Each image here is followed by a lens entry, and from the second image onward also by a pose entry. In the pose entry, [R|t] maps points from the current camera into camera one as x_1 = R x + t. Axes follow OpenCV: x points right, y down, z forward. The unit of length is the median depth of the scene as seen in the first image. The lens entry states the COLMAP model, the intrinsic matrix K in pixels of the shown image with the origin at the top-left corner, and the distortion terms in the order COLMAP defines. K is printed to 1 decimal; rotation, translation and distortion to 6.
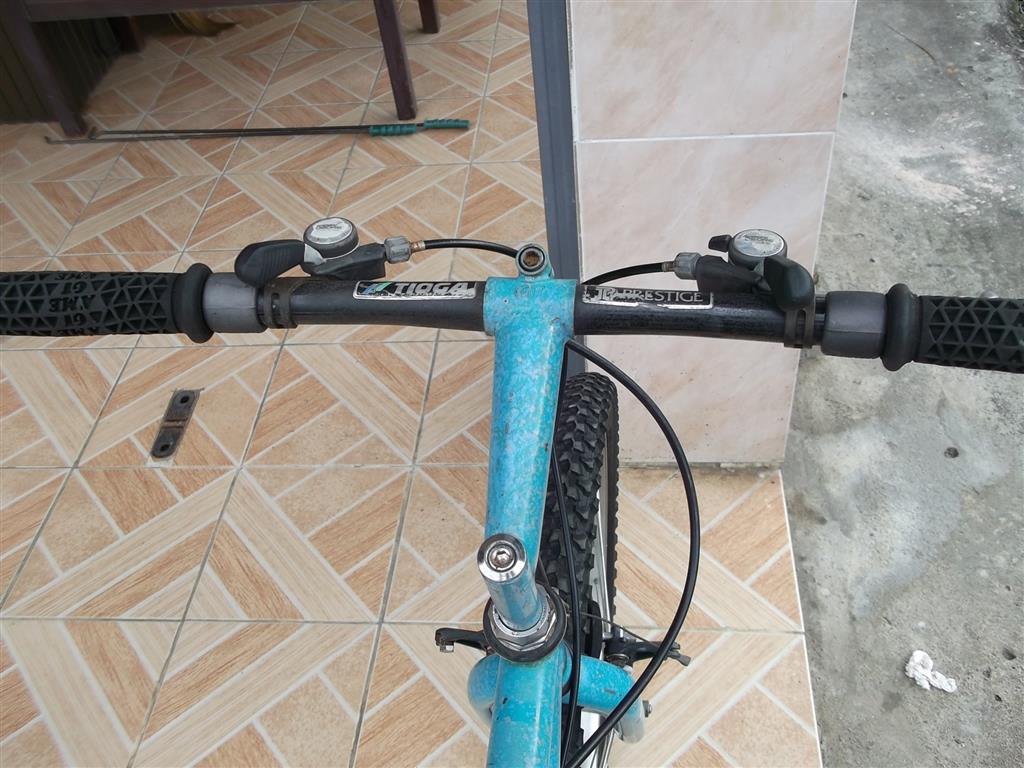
lens RADIAL K [[977.8, 0, 512.0], [0, 977.8, 384.0], [0, 0, 1]] dist [0.007175, 0.007033]
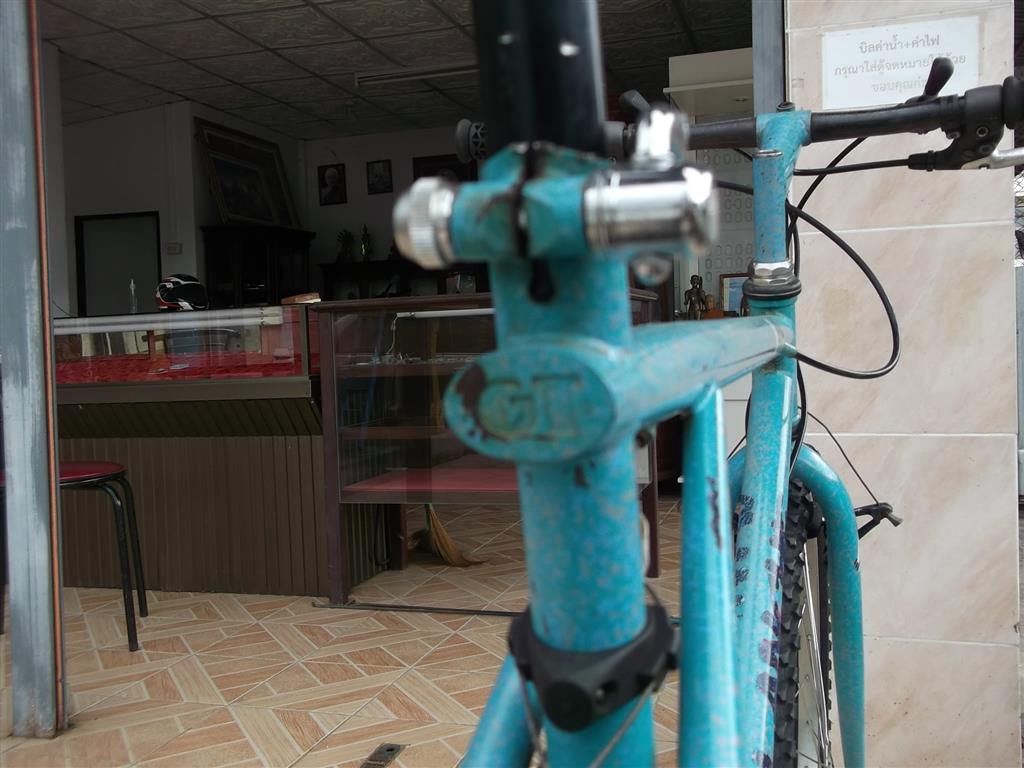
lens RADIAL K [[985.9, 0, 512.0], [0, 985.9, 384.0], [0, 0, 1]] dist [0.013755, 0.003597]
pose [[0.972575, 0.074124, -0.220460, -0.007724], [-0.202280, 0.737416, -0.644438, 0.376338], [0.114803, 0.671359, 0.732187, -0.009266]]
